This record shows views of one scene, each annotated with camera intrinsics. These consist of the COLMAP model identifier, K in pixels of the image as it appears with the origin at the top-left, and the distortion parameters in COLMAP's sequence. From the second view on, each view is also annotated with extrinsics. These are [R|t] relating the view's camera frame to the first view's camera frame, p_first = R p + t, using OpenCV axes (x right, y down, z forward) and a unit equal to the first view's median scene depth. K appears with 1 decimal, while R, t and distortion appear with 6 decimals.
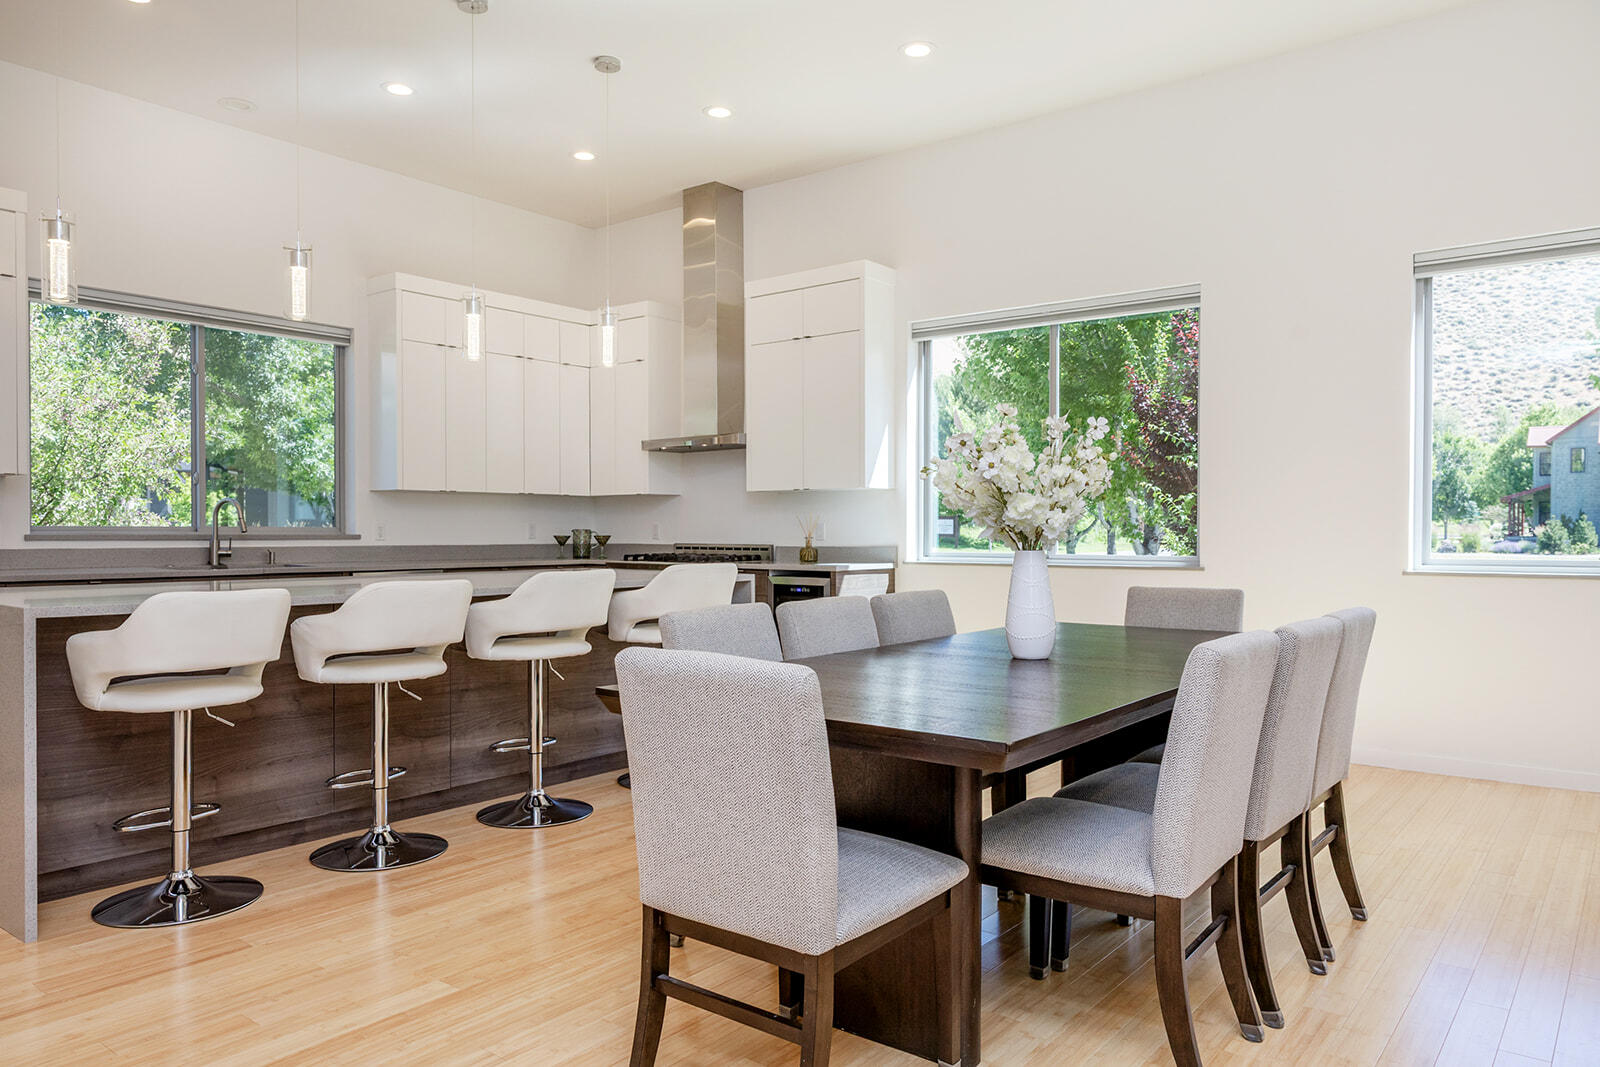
lens RADIAL K [[1097.4, 0, 799.9], [0, 1097.4, 544.8], [0, 0, 1]] dist [0.006868, 0.003638]
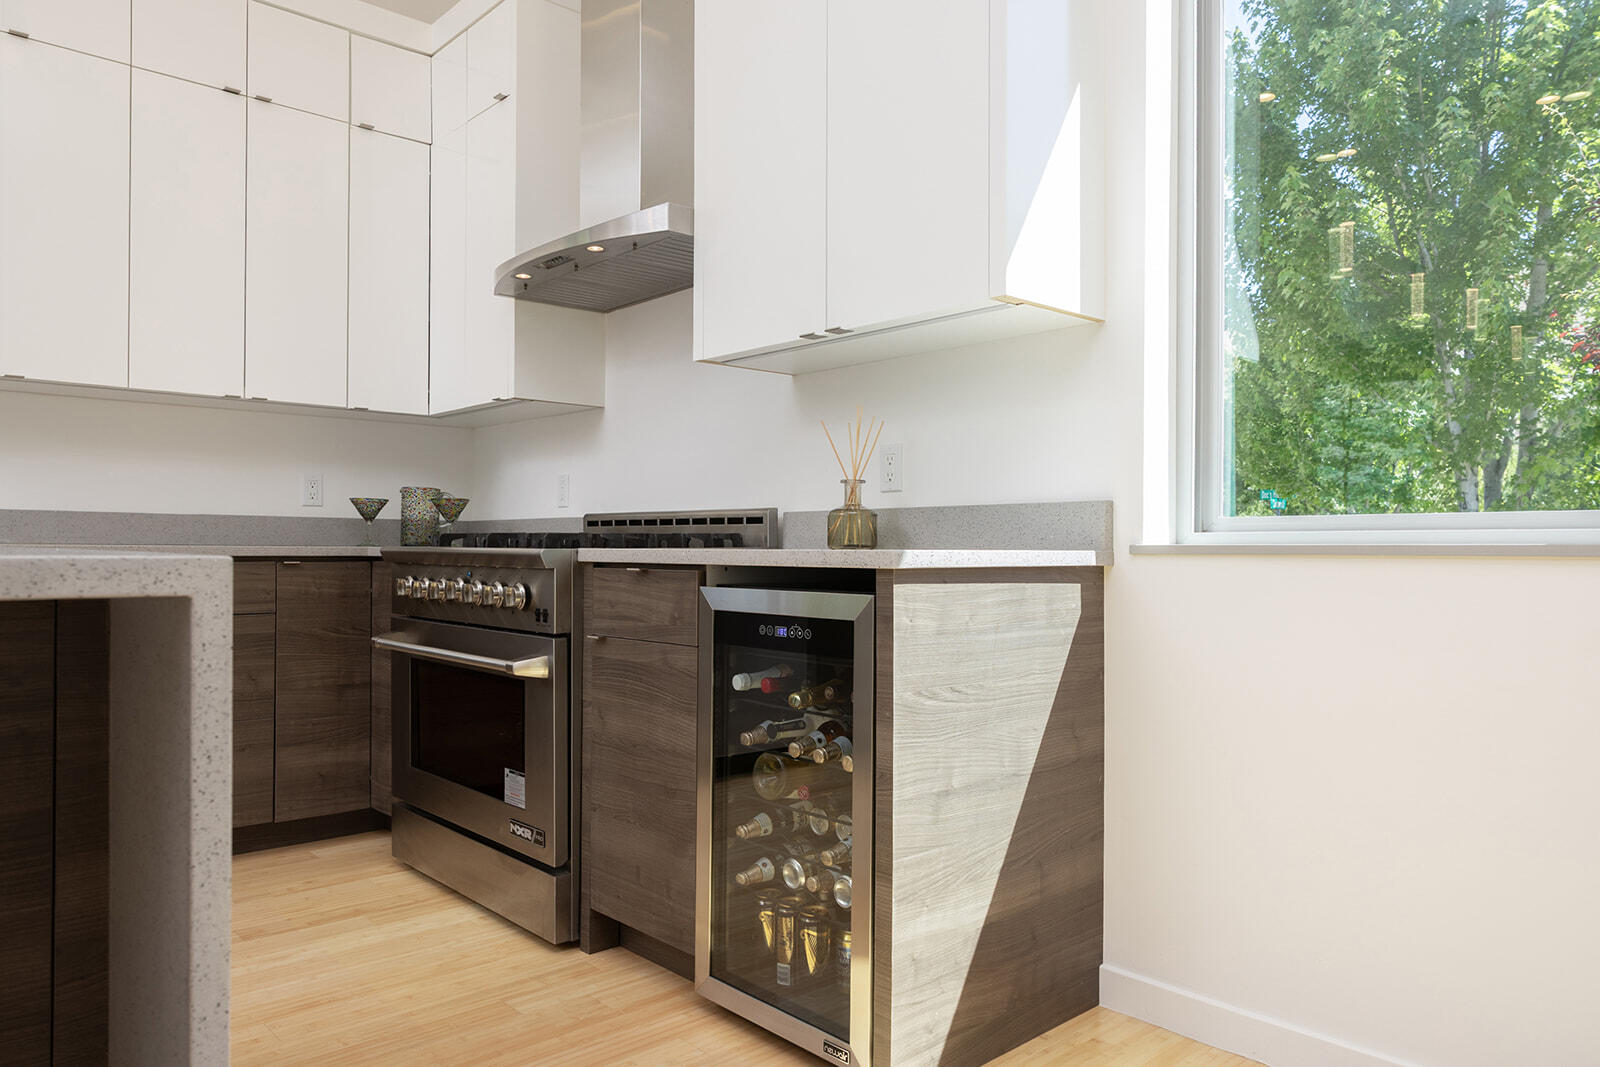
lens RADIAL K [[1080.8, 0, 802.9], [0, 1080.8, 542.2], [0, 0, 1]] dist [-0.000901, -0.000013]
pose [[0.986947, 0.005806, -0.160941, 0.048599], [-0.009265, 0.999742, -0.020751, 0.020519], [0.160779, 0.021971, 0.986746, 0.651431]]
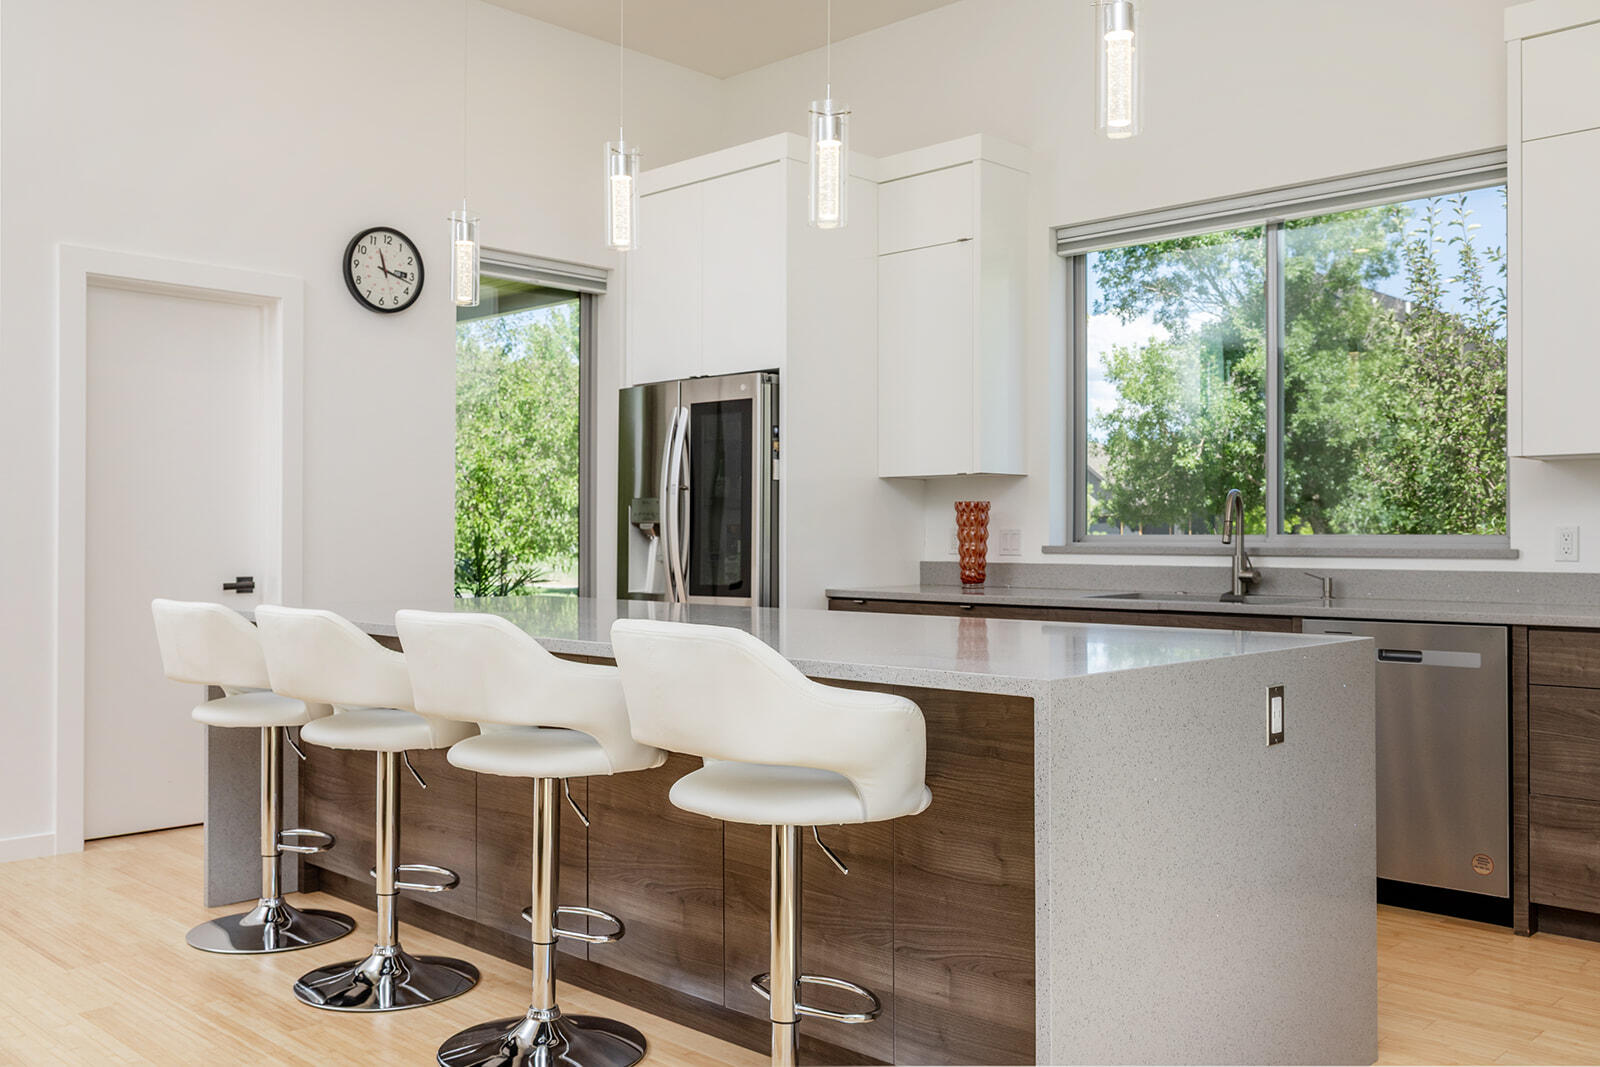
lens RADIAL K [[1415.2, 0, 800.0], [0, 1415.2, 533.5], [0, 0, 1]] dist [0.001763, 0.006169]
pose [[-0.109611, -0.006314, -0.993954, 0.279123], [-0.016504, 0.999854, -0.004532, -0.008296], [0.993838, 0.015908, -0.109699, 0.743498]]
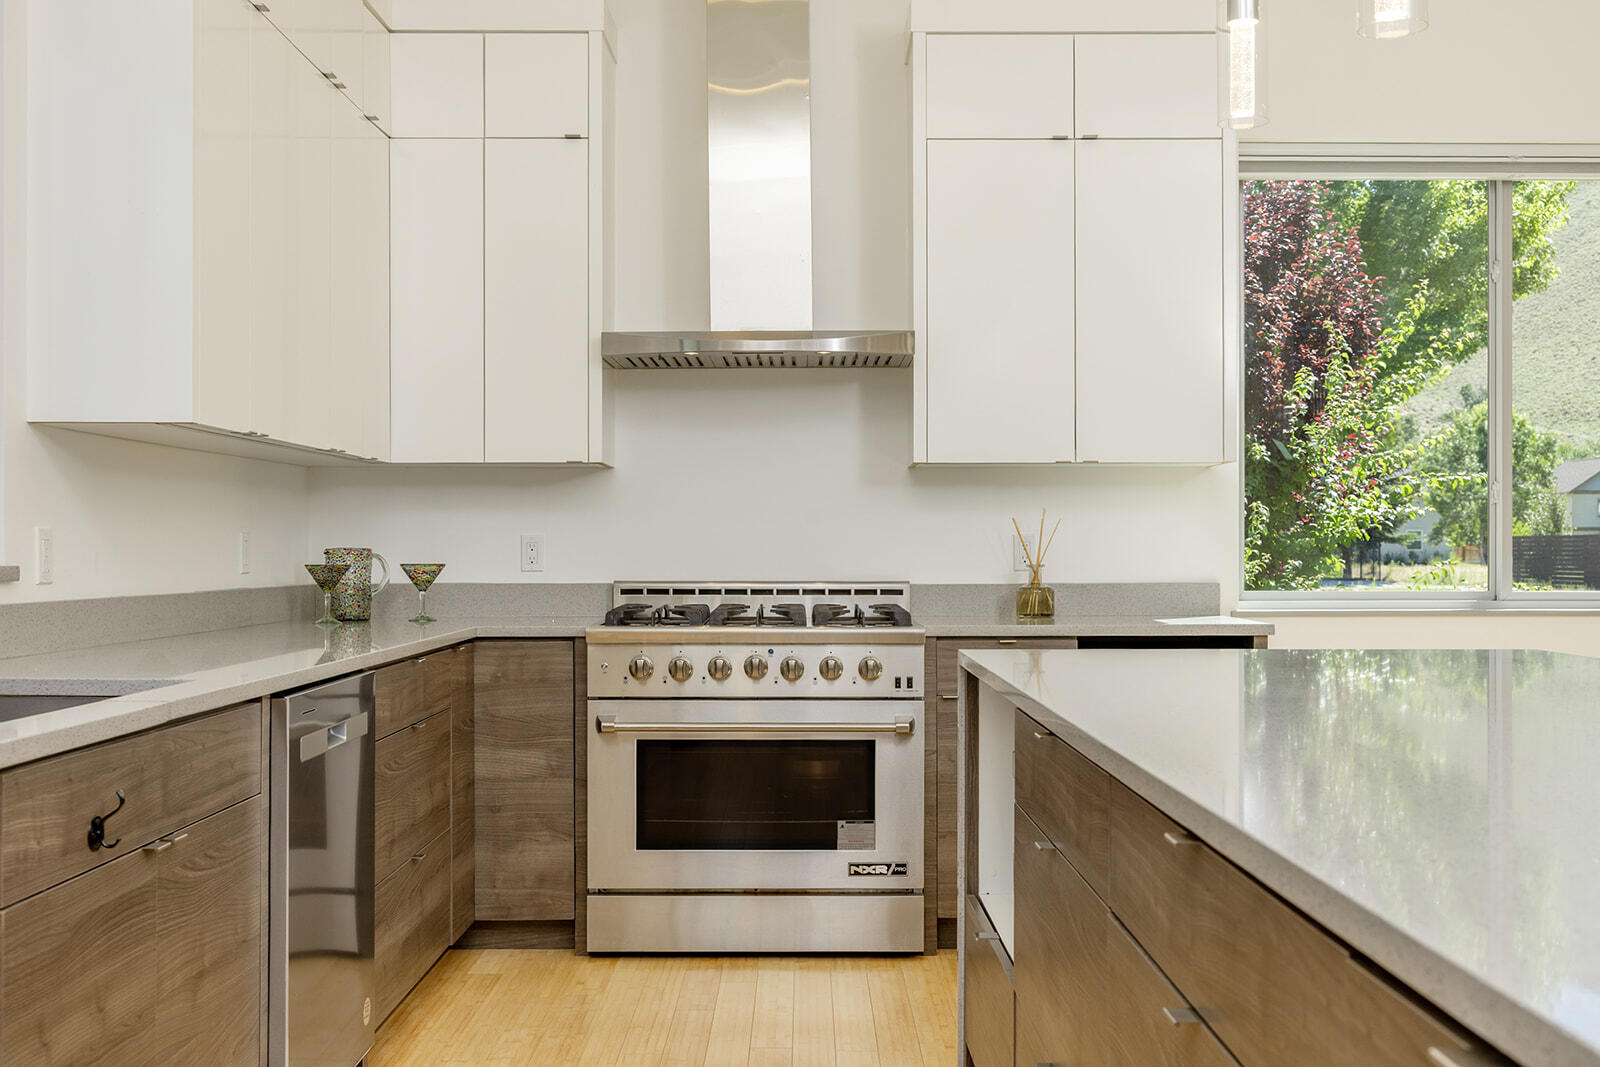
lens RADIAL K [[1690.4, 0, 806.3], [0, 1690.4, 541.1], [0, 0, 1]] dist [-0.010174, 0.003232]
pose [[0.783661, 0.003214, 0.621181, -0.516522], [0.009144, 0.999819, -0.016709, -0.005969], [-0.621122, 0.018774, 0.783489, 0.495585]]
